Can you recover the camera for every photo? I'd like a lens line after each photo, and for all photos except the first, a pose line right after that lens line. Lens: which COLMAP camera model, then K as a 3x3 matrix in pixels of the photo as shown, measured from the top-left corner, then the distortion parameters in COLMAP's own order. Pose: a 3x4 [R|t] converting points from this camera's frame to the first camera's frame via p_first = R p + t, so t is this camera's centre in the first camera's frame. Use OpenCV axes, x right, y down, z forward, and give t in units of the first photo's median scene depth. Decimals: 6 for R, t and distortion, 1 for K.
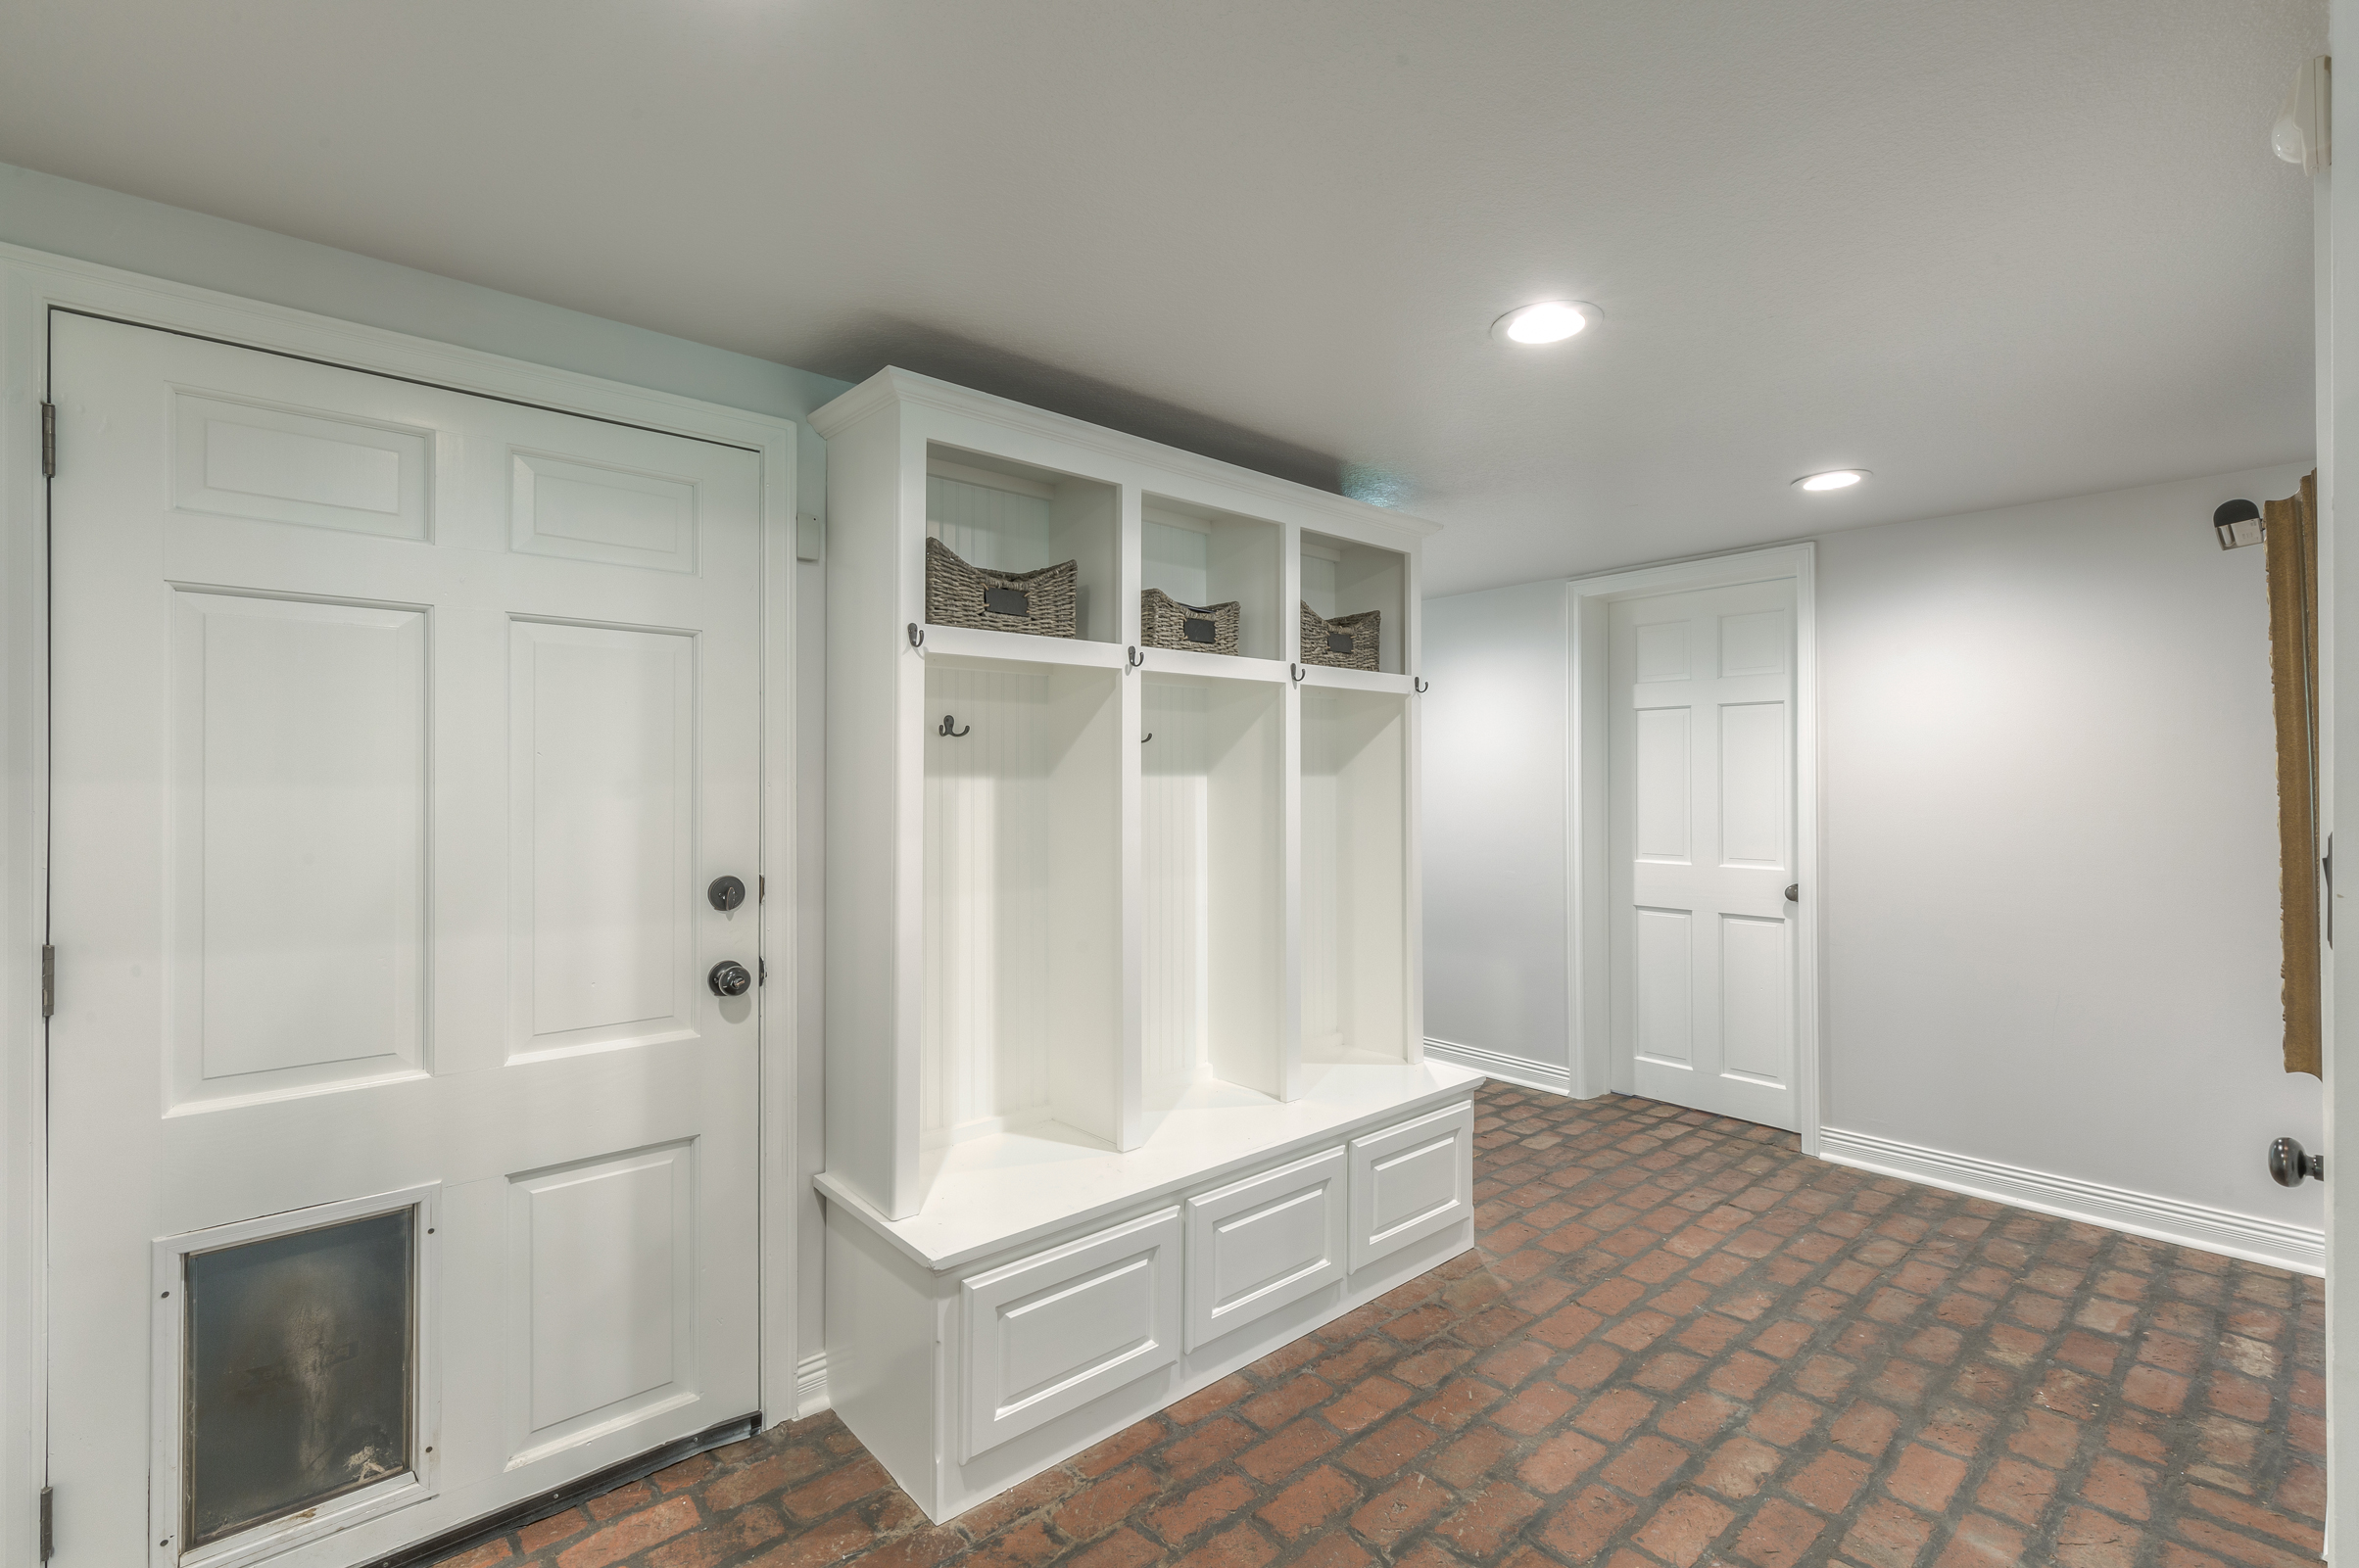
lens RADIAL K [[1051.8, 0, 1206.4], [0, 1051.8, 760.6], [0, 0, 1]] dist [-0.000294, -0.000495]
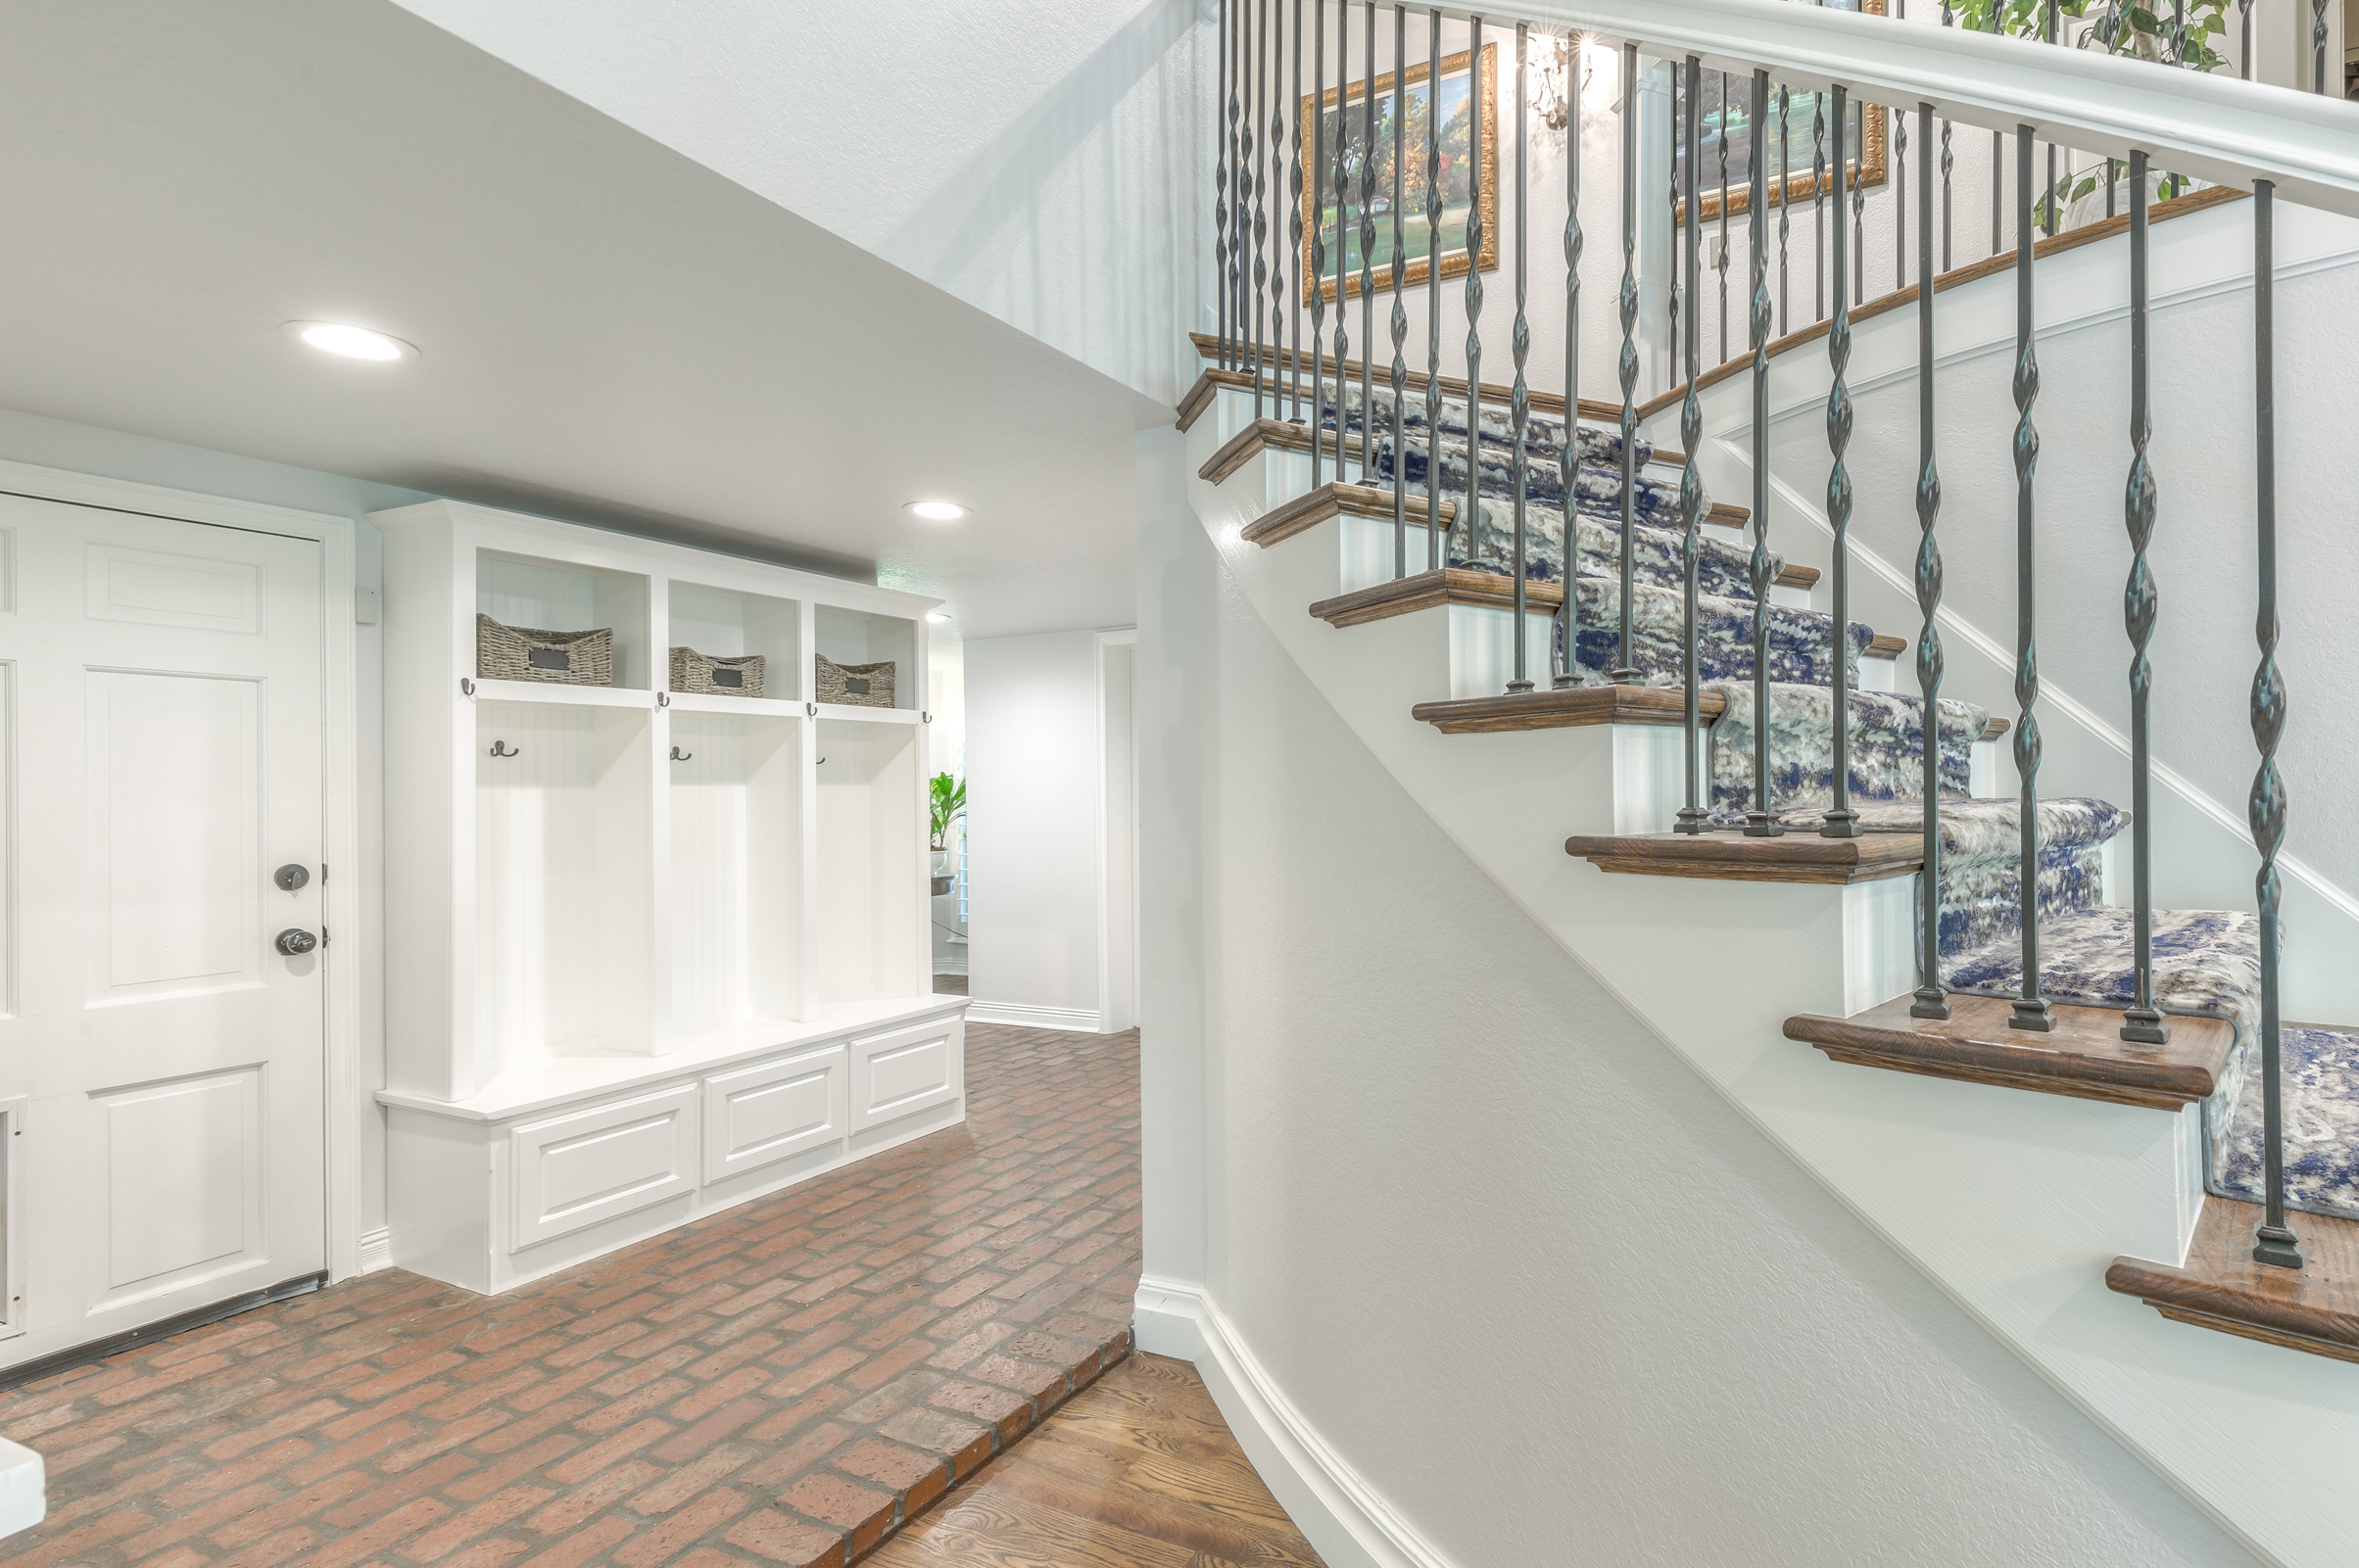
lens RADIAL K [[887.0, 0, 1180.0], [0, 887.0, 777.7], [0, 0, 1]] dist [0.000915, 0.000667]
pose [[0.918619, -0.005922, 0.395101, 0.113467], [0.003311, 0.999968, 0.007290, -0.002474], [-0.395131, -0.005389, 0.918609, -0.413040]]
